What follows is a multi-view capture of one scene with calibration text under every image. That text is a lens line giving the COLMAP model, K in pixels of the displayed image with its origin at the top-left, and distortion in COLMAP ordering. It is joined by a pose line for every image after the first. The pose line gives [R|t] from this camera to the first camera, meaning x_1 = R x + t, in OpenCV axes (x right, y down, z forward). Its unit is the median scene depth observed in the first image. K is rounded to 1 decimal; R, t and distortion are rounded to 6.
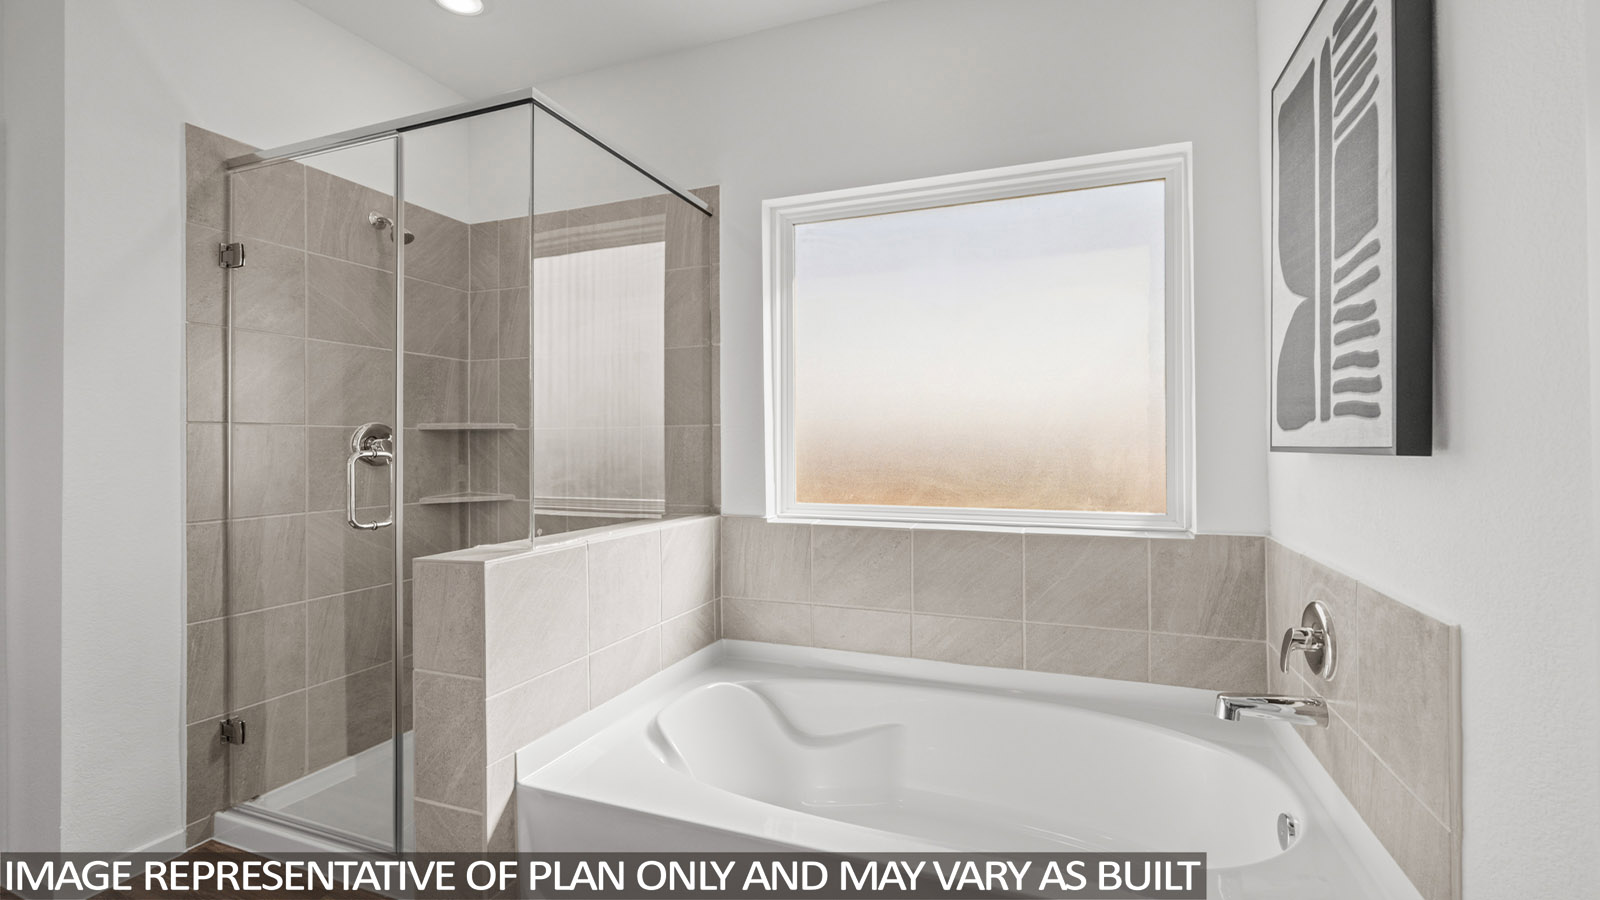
lens RADIAL K [[705.8, 0, 793.6], [0, 705.8, 444.7], [0, 0, 1]] dist [-0.002005, -0.000350]
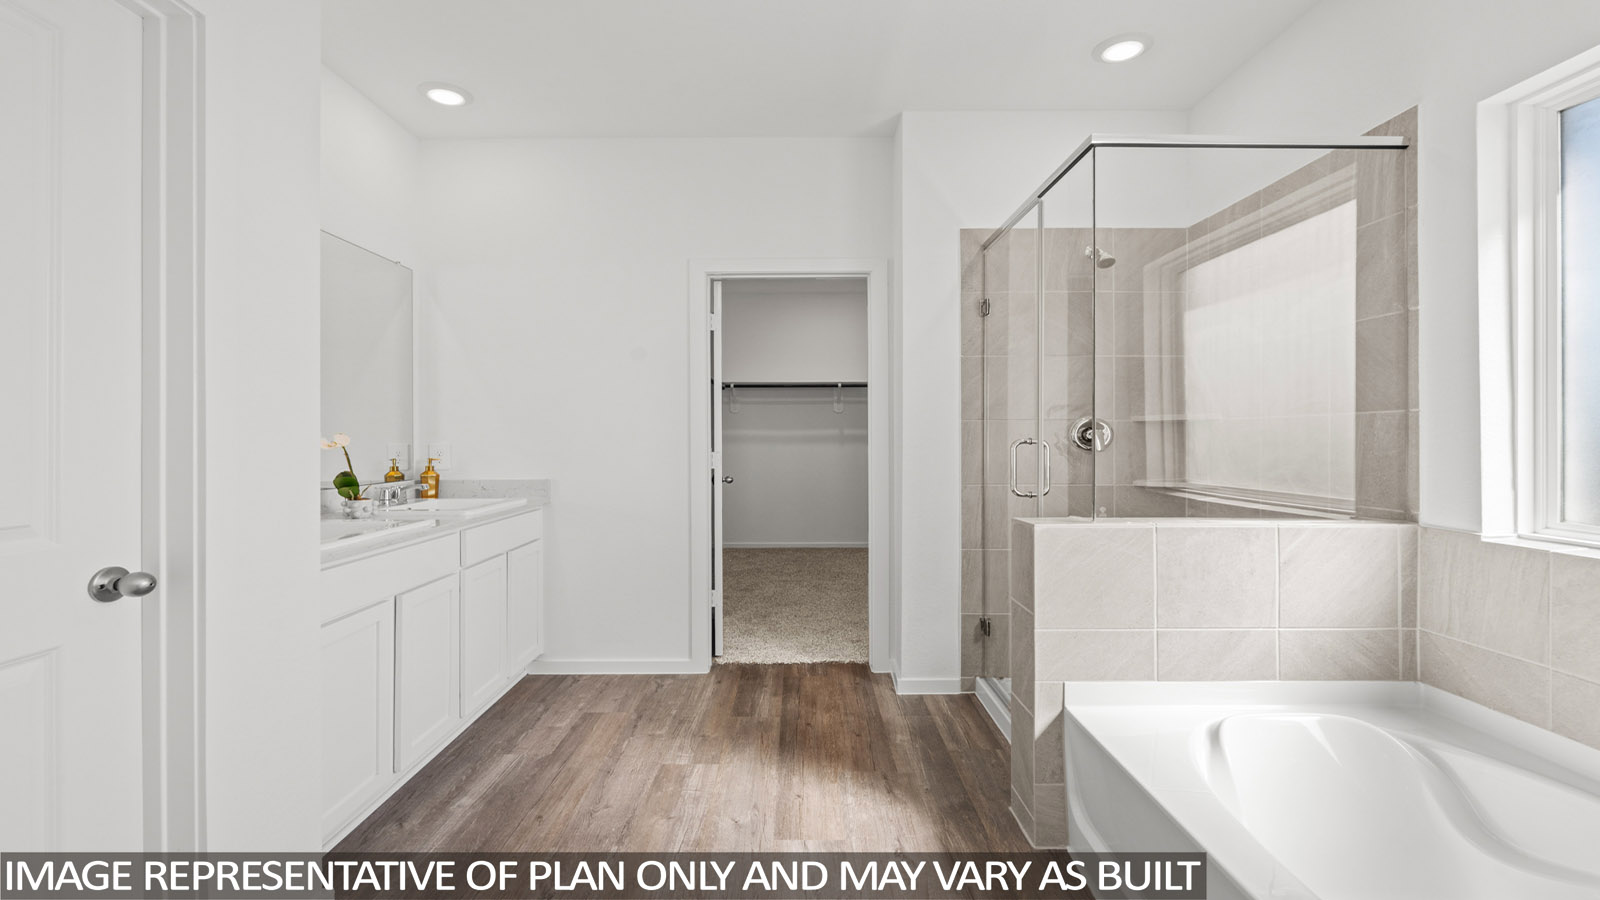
lens RADIAL K [[720.9, 0, 805.2], [0, 720.9, 437.1], [0, 0, 1]] dist [-0.000463, -0.000391]
pose [[0.369263, 0.004963, -0.929312, 0.404746], [0.001087, 0.999983, 0.005772, -0.003168], [0.929324, -0.003142, 0.369251, 0.069524]]
